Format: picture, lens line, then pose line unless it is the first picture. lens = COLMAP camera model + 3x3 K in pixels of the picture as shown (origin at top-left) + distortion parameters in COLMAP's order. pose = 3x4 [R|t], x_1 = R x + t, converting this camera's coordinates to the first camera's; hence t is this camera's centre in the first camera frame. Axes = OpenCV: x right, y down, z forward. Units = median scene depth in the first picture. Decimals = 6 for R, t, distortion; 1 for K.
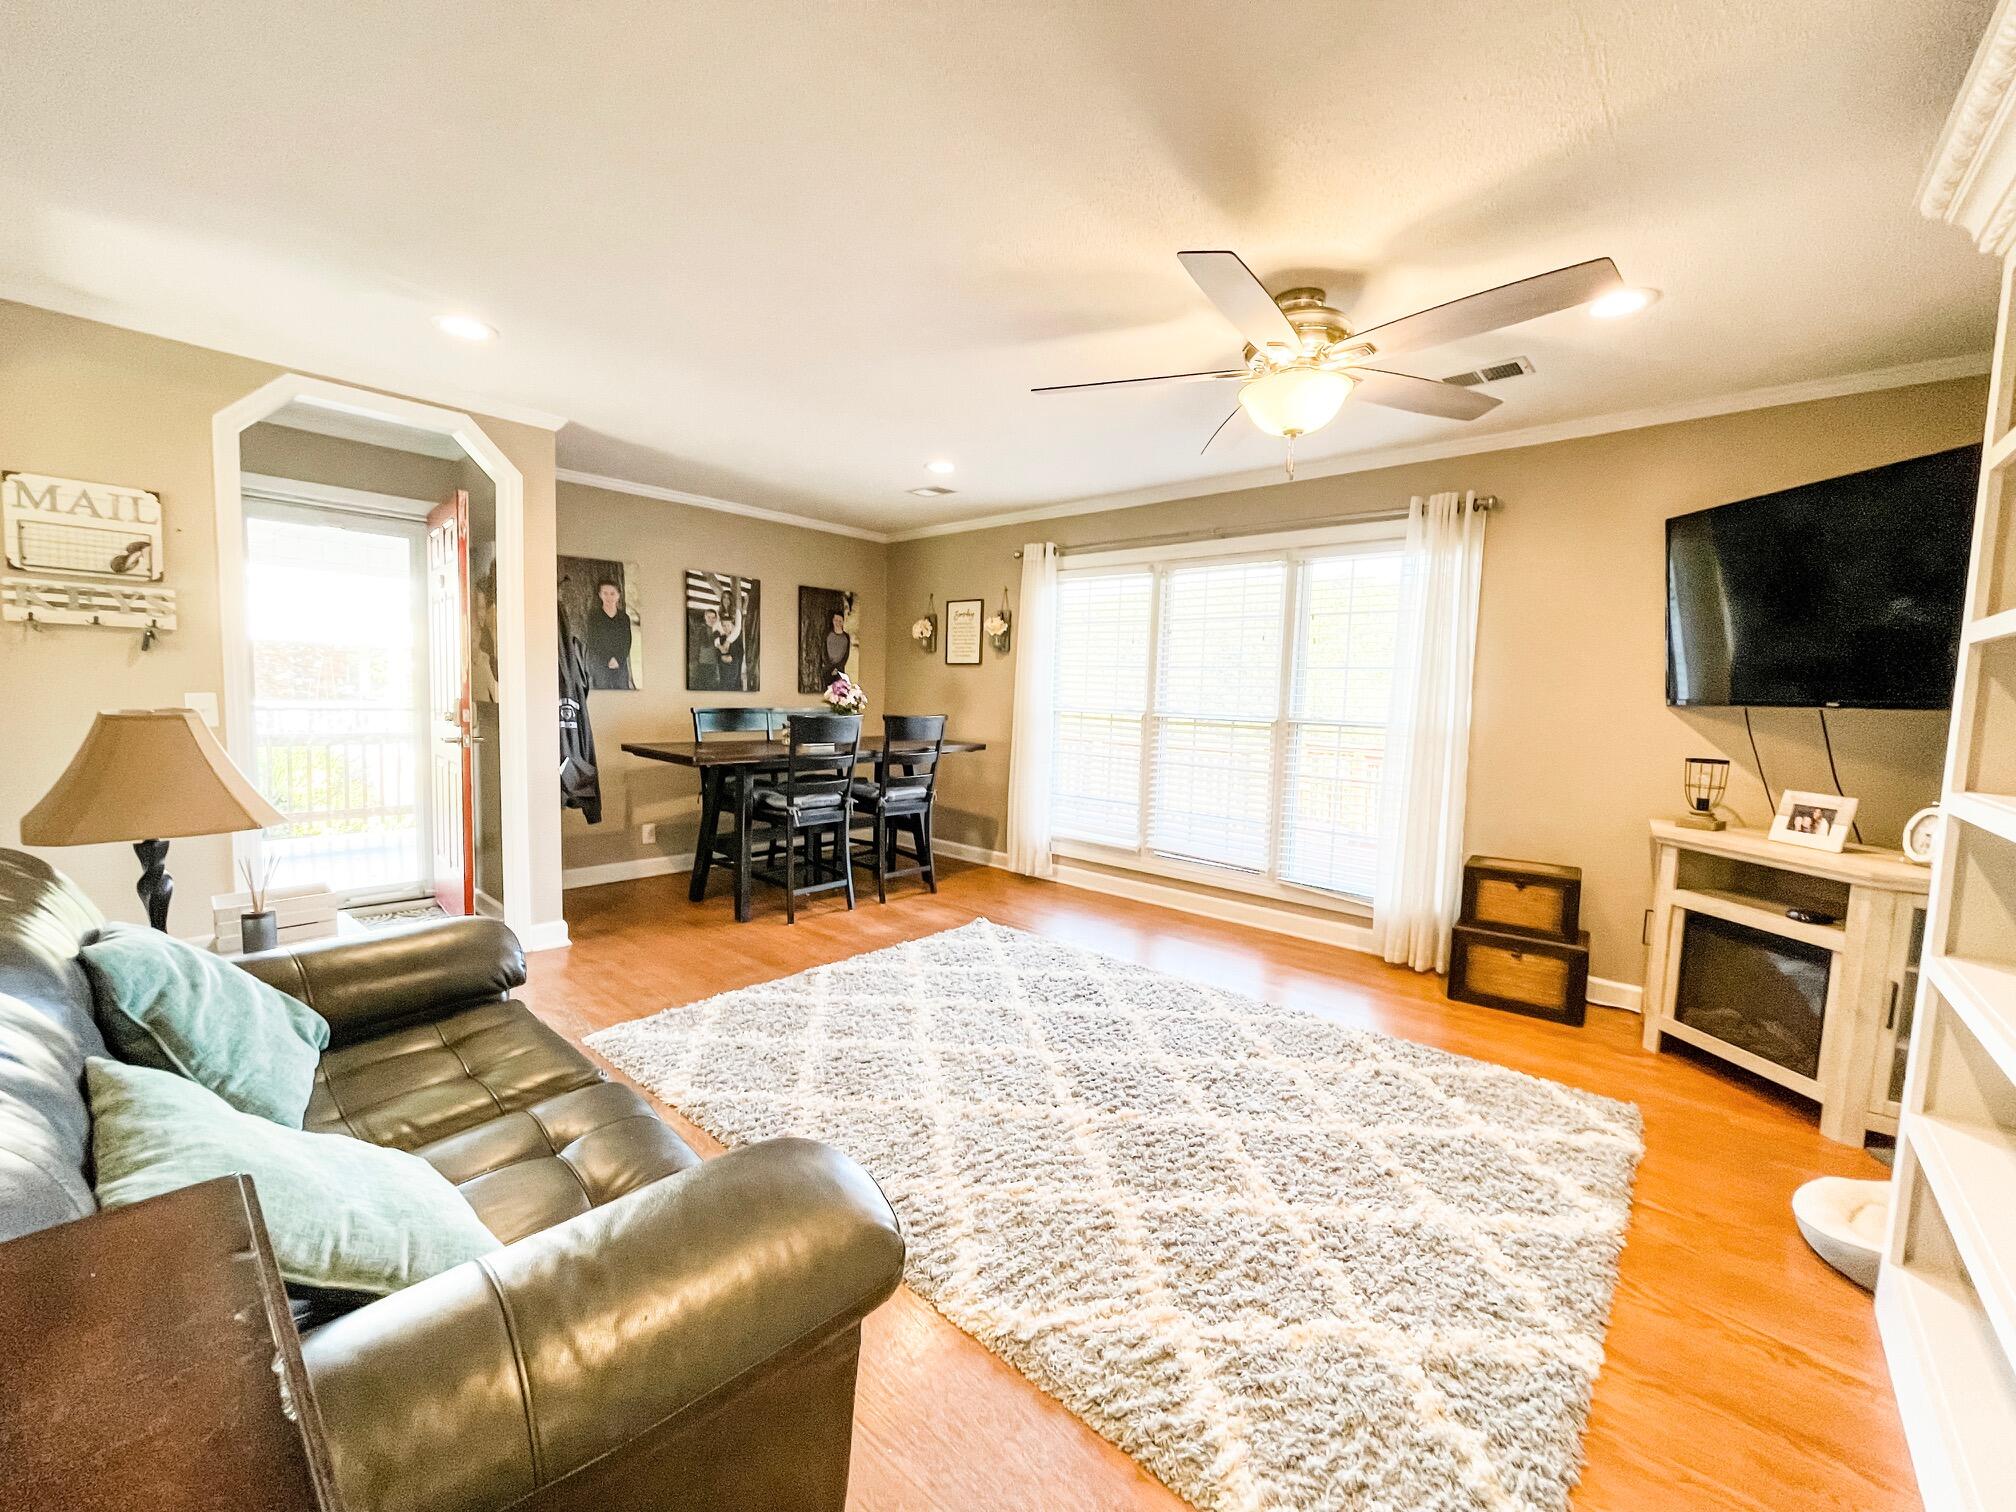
lens RADIAL K [[812.5, 0, 1008.0], [0, 812.5, 756.0], [0, 0, 1]] dist [-0.000377, -0.003599]
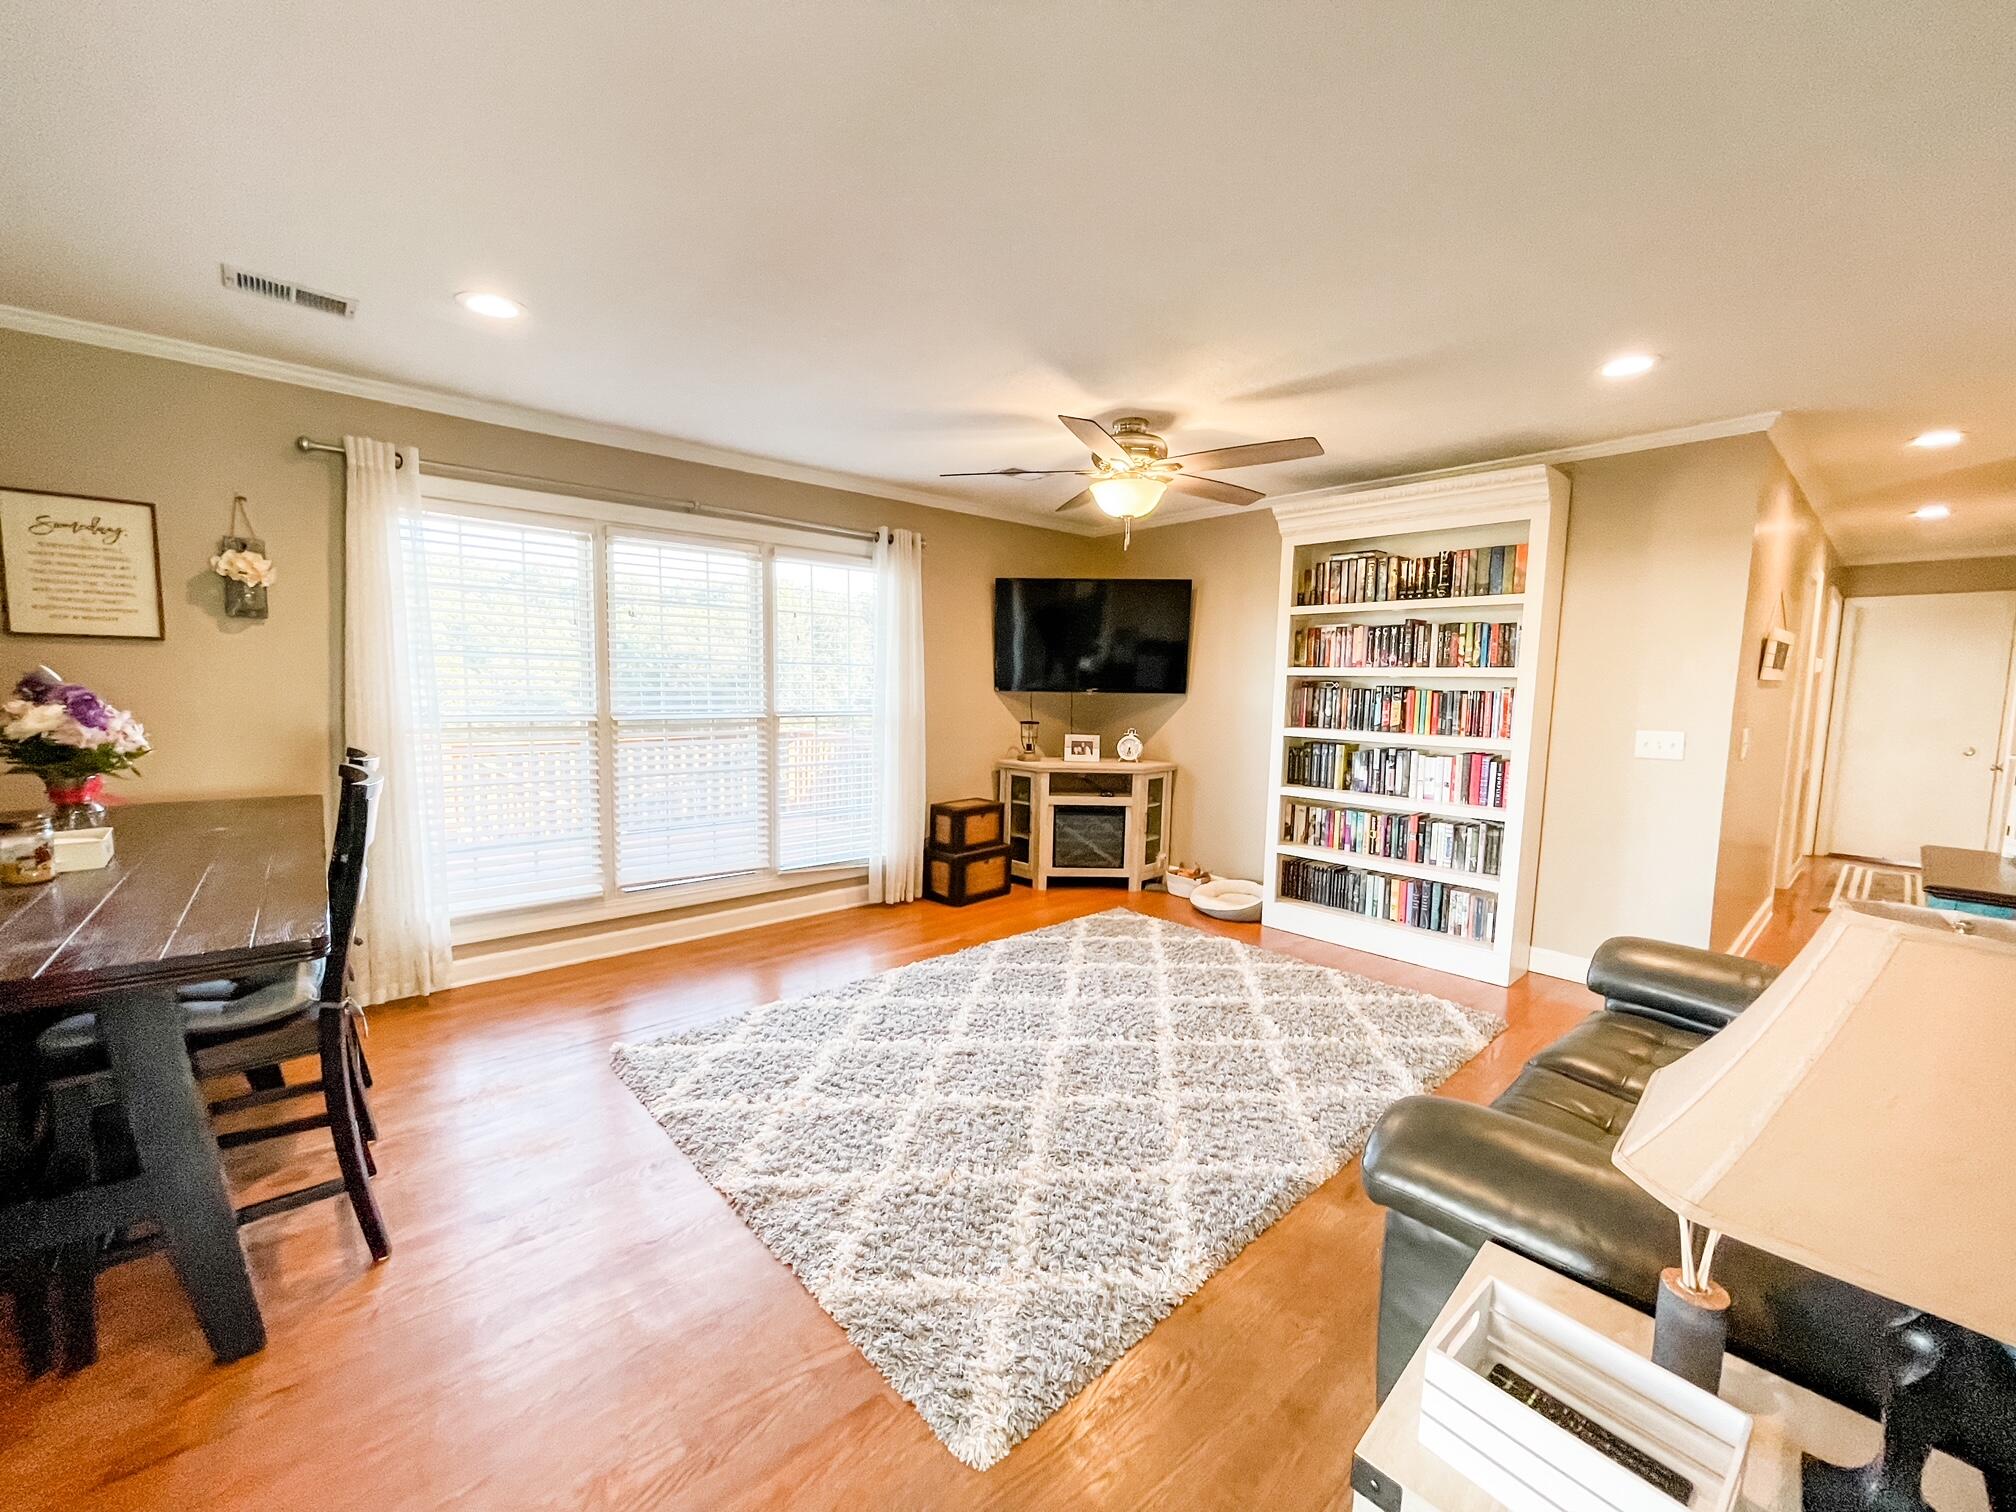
lens RADIAL K [[812.5, 0, 1008.0], [0, 812.5, 756.0], [0, 0, 1]] dist [-0.000377, -0.003599]
pose [[0.105587, -0.120132, 0.987127, -0.877194], [0.065327, 0.991370, 0.113661, -0.122986], [-0.992262, 0.052485, 0.112523, 0.831103]]
